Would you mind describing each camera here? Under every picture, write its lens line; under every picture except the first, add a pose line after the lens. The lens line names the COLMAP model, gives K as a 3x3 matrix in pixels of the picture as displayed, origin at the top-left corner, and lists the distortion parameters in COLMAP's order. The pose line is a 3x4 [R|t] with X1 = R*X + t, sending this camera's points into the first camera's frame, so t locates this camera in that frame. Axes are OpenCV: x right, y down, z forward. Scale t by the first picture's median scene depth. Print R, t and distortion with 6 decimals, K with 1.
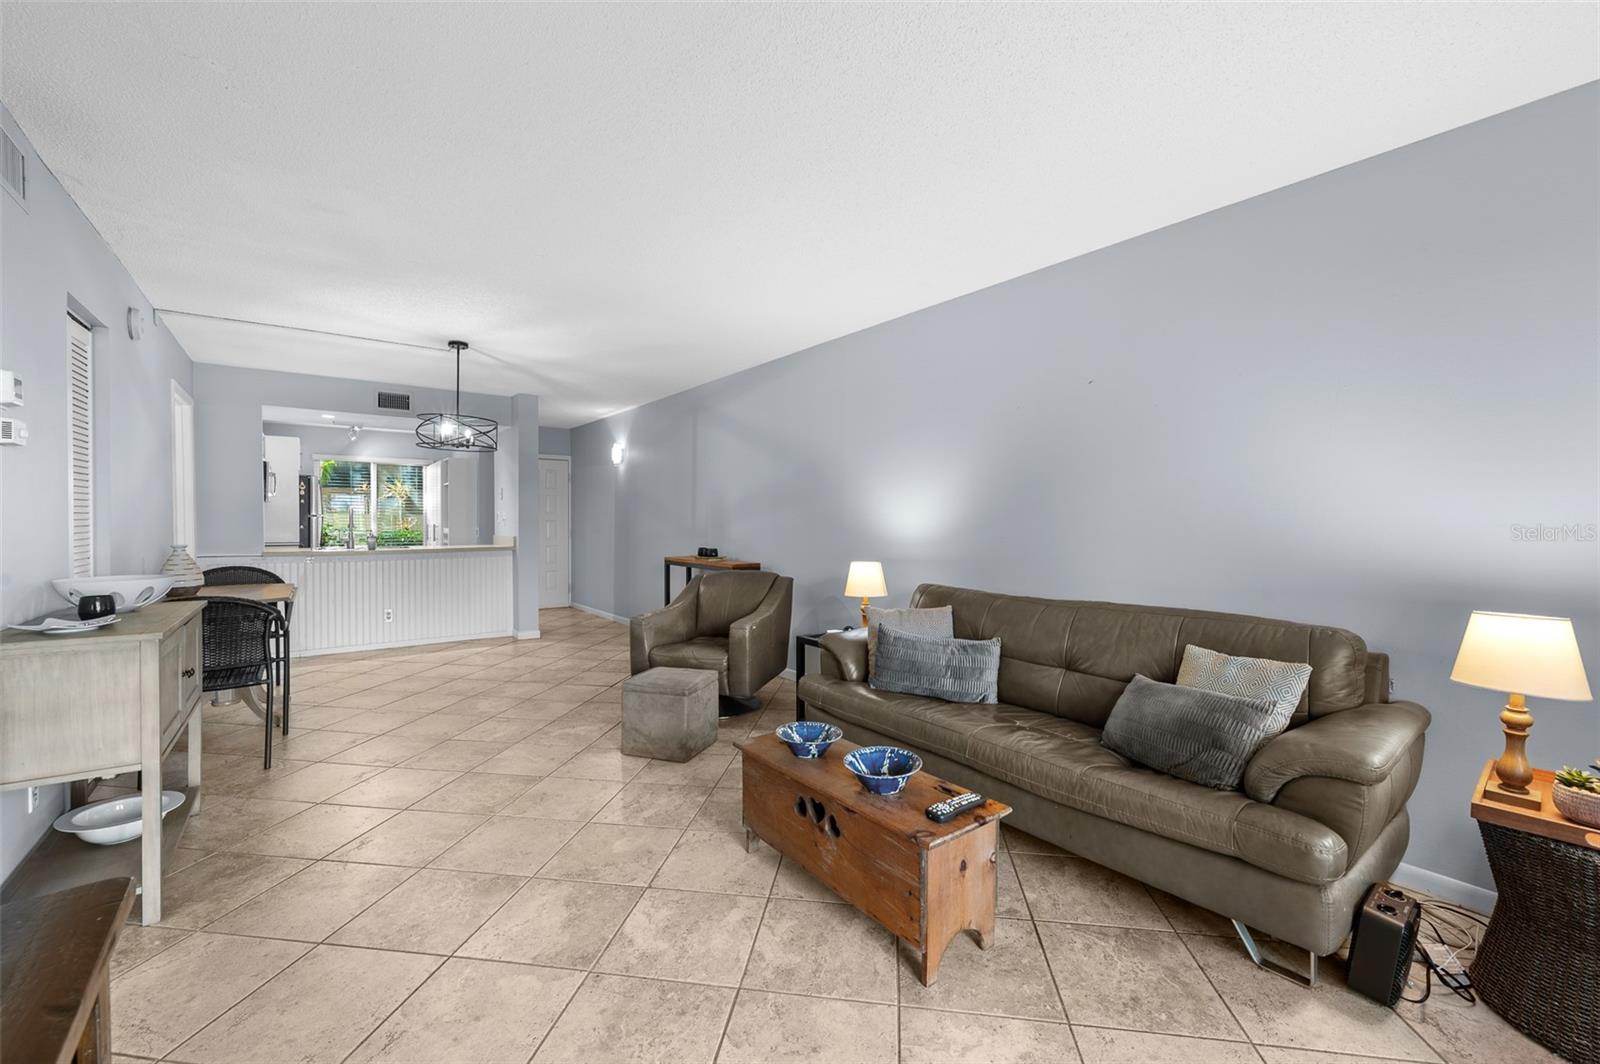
lens RADIAL K [[649.1, 0, 802.8], [0, 649.1, 530.5], [0, 0, 1]] dist [-0.001159, -0.000072]
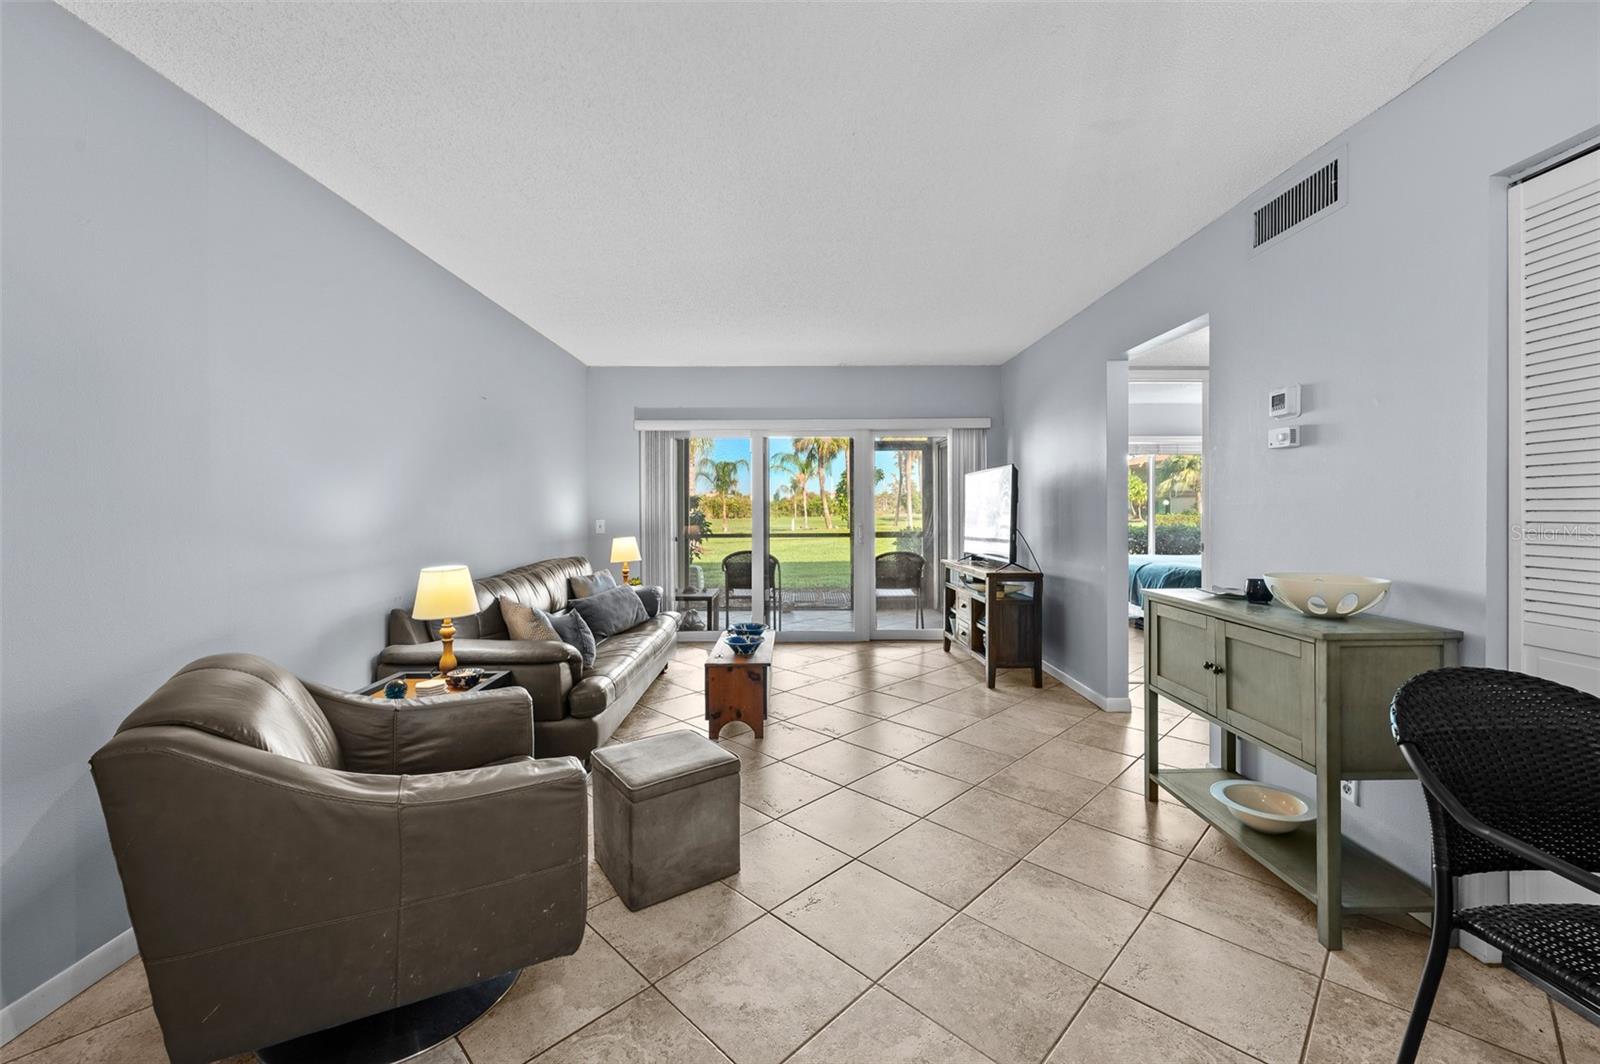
lens RADIAL K [[641.0, 0, 804.1], [0, 641.0, 513.0], [0, 0, 1]] dist [-0.000058, -0.000093]
pose [[-0.803877, -0.006743, 0.594757, -0.451888], [0.009576, 0.999659, 0.024277, -0.017876], [-0.594718, 0.025211, -0.803539, 0.936038]]
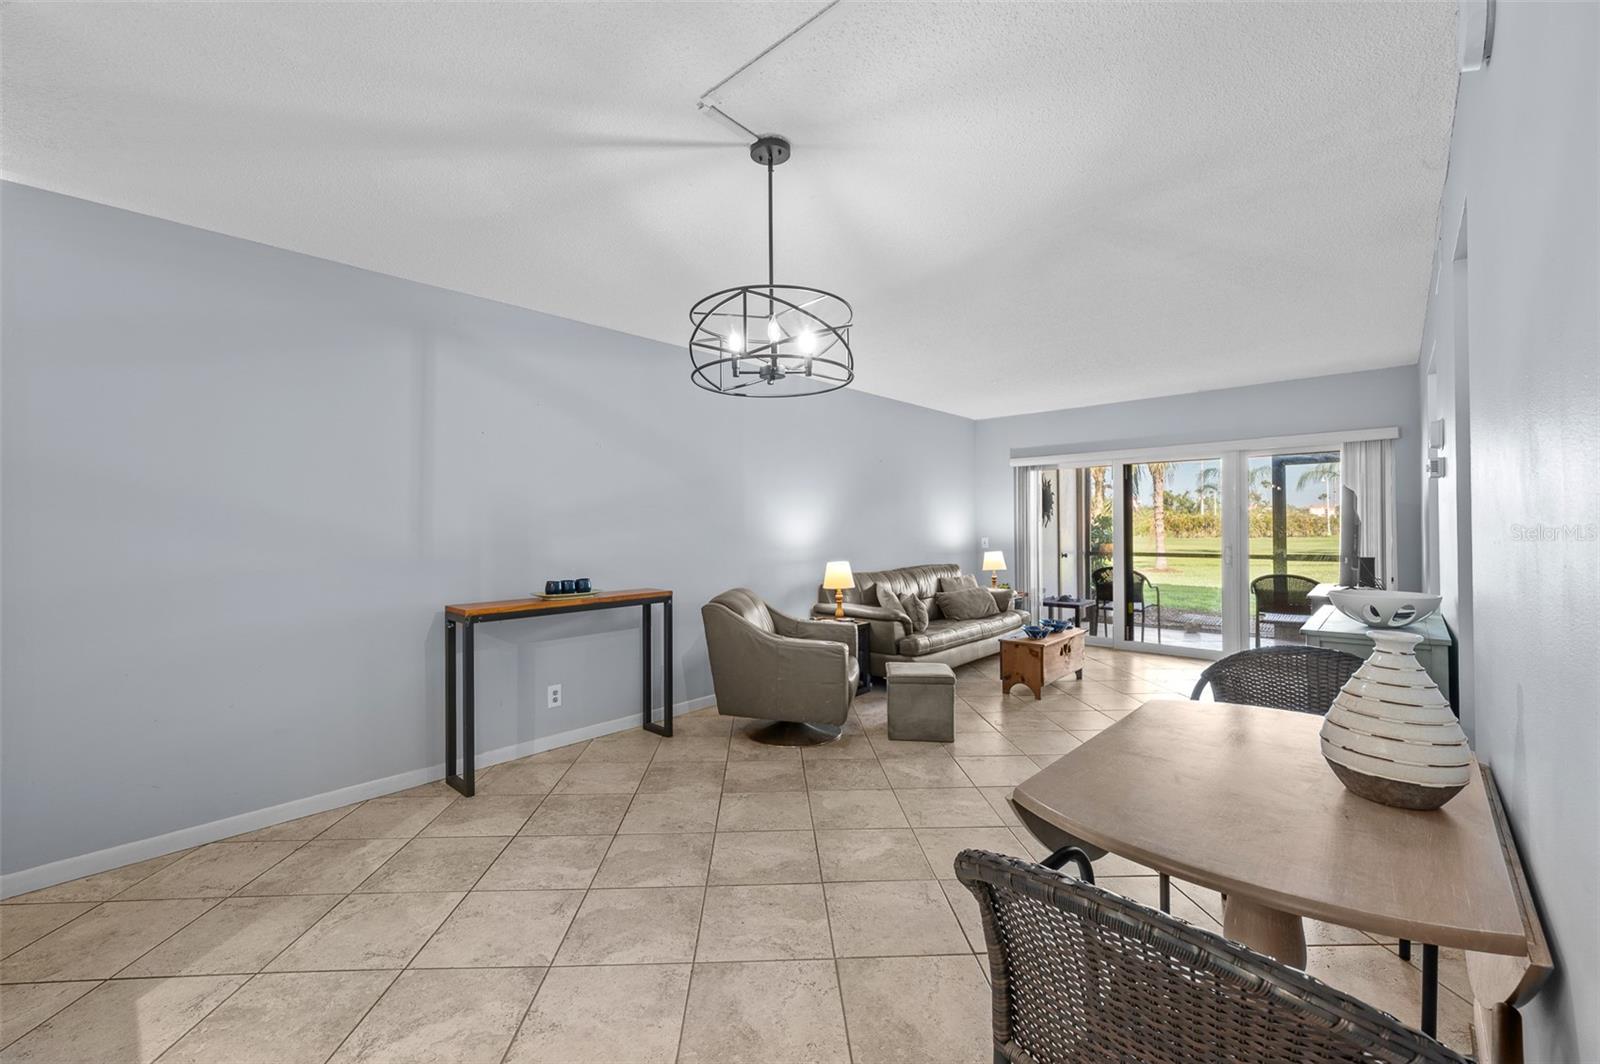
lens RADIAL K [[648.2, 0, 786.1], [0, 648.2, 521.4], [0, 0, 1]] dist [-0.001255, -0.000146]
pose [[-0.167559, 0.004675, 0.985851, -0.850133], [0.020416, 0.999791, -0.001271, -0.025976], [-0.985651, 0.019915, -0.167619, 0.934617]]
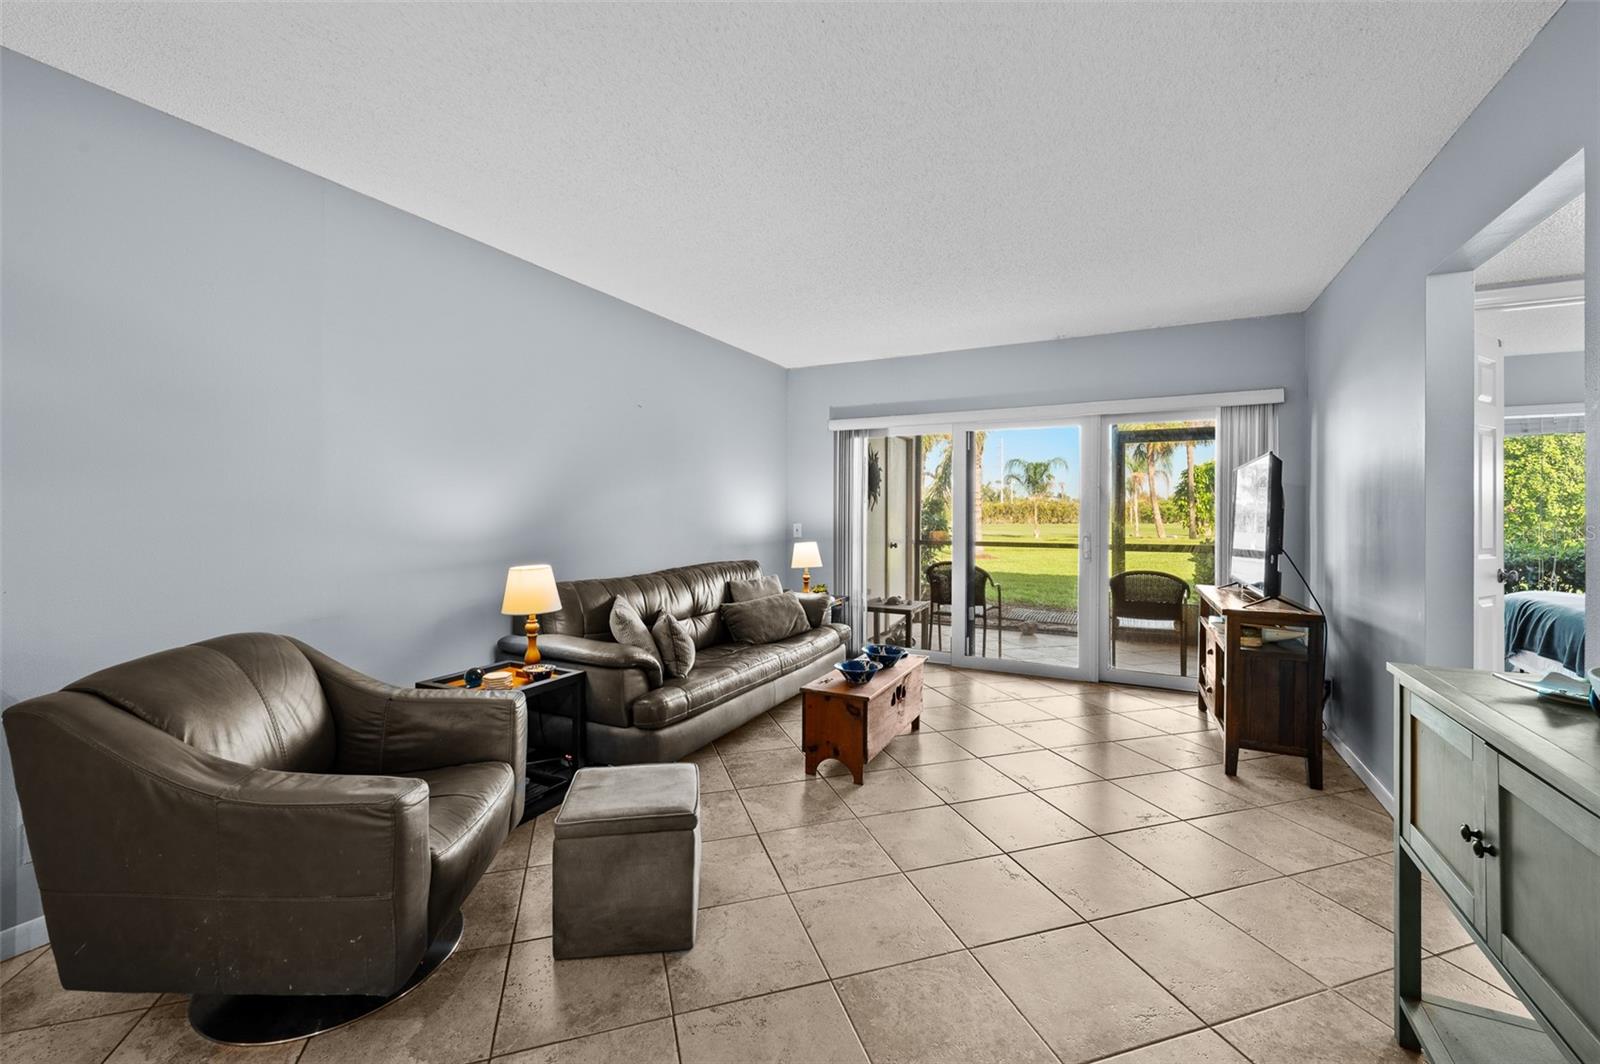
lens RADIAL K [[654.7, 0, 804.7], [0, 654.7, 509.1], [0, 0, 1]] dist [-0.000668, 0.000014]
pose [[-0.434253, -0.003884, 0.900782, -0.515832], [0.007864, 0.999936, 0.008103, -0.016107], [-0.900756, 0.010602, -0.434195, 0.733027]]
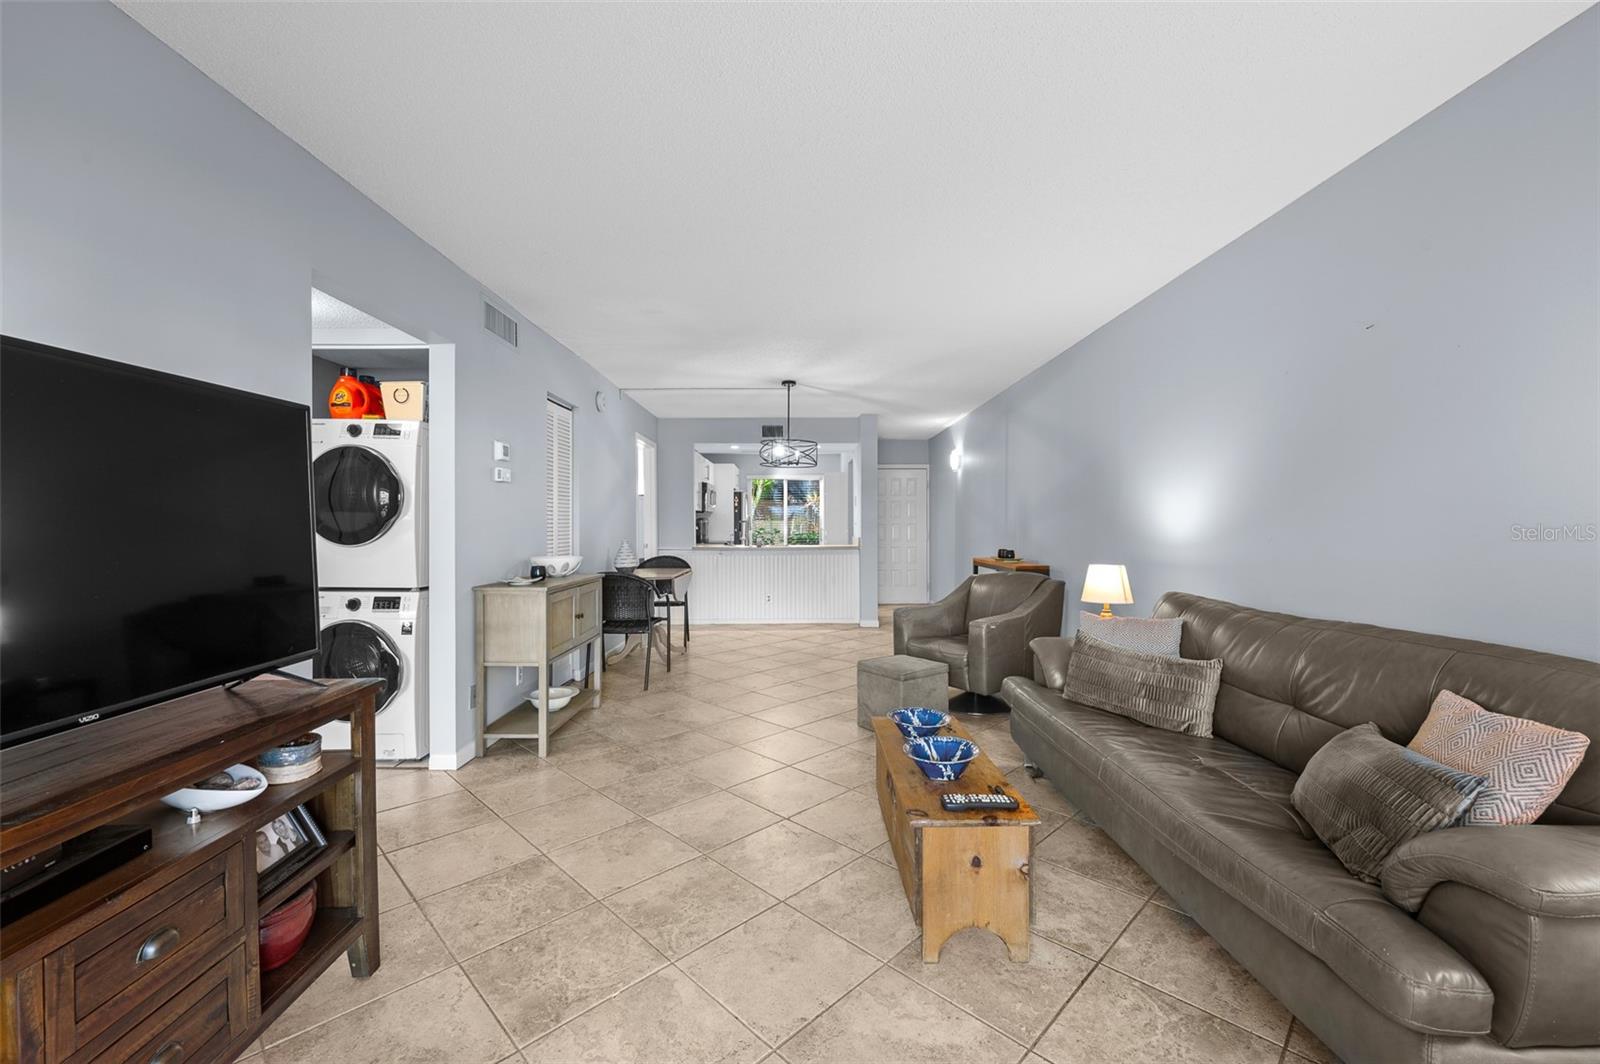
lens RADIAL K [[650.2, 0, 799.7], [0, 650.2, 527.4], [0, 0, 1]] dist [-0.000776, -0.000103]
pose [[0.796679, -0.003745, -0.604391, 0.213197], [-0.004101, 0.999924, -0.011601, 0.006064], [0.604389, 0.011721, 0.796603, 0.013344]]
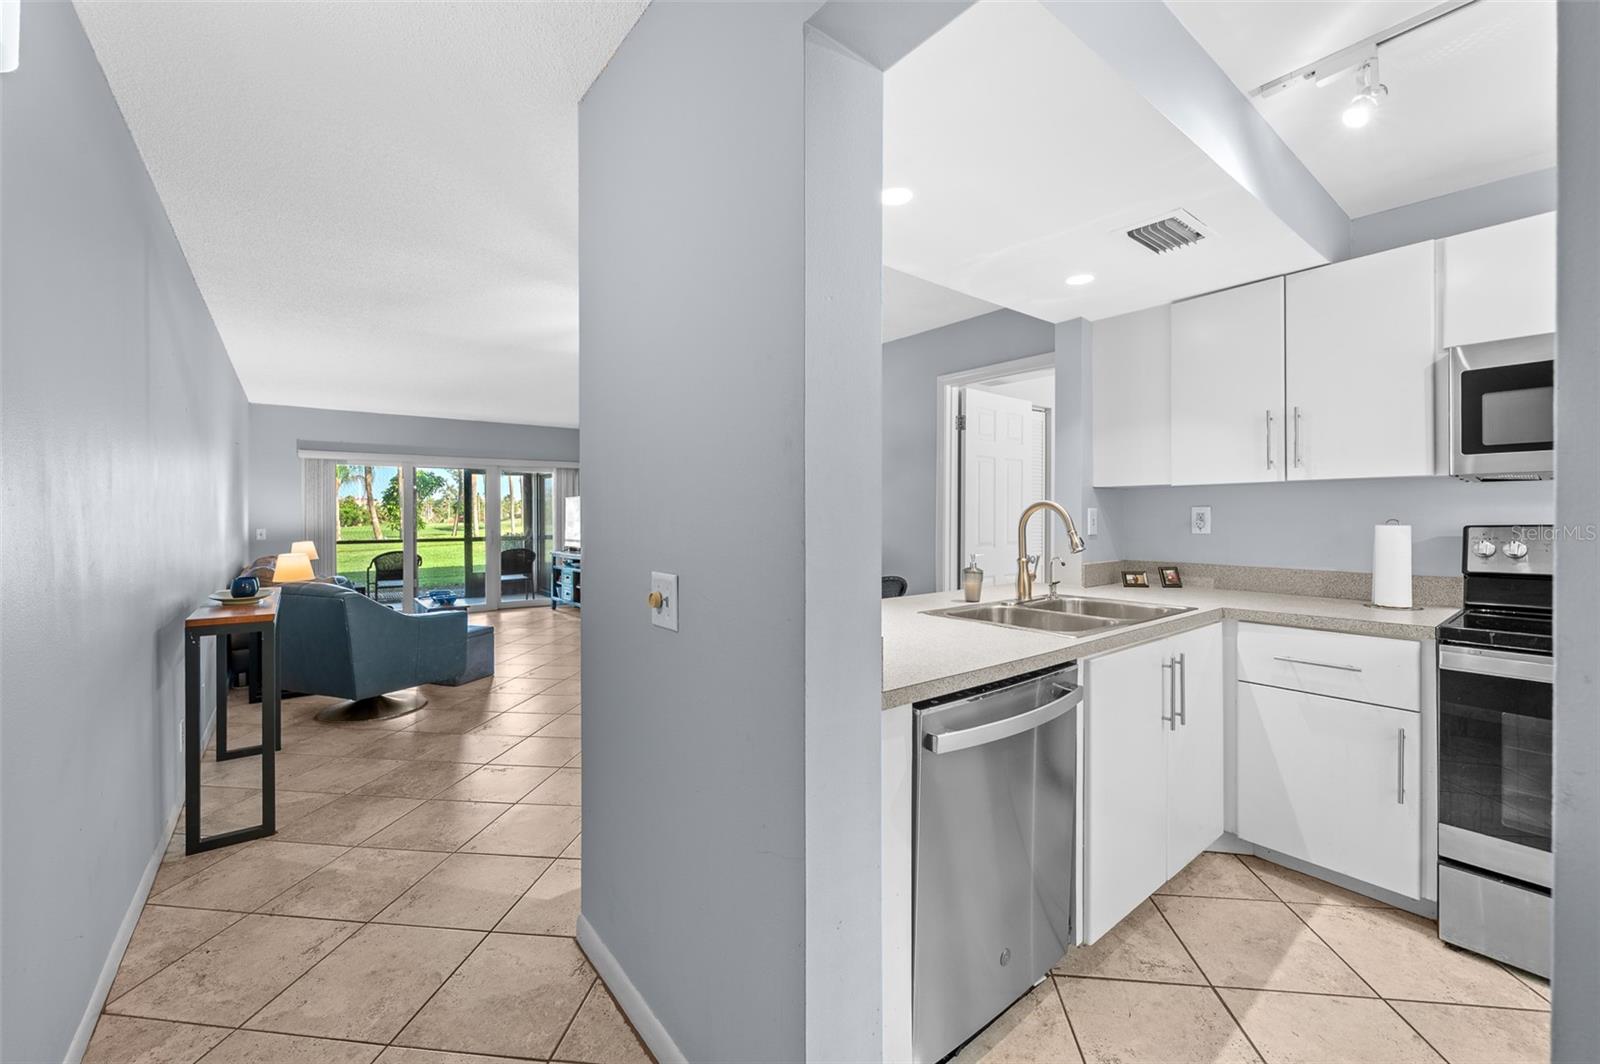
lens RADIAL K [[637.2, 0, 799.0], [0, 637.2, 517.9], [0, 0, 1]] dist [0.000428, 0.000018]
pose [[-0.999883, -0.002605, -0.015043, -0.622505], [-0.002921, 0.999775, 0.021024, -0.037140], [0.014985, 0.021065, -0.999666, 1.599288]]
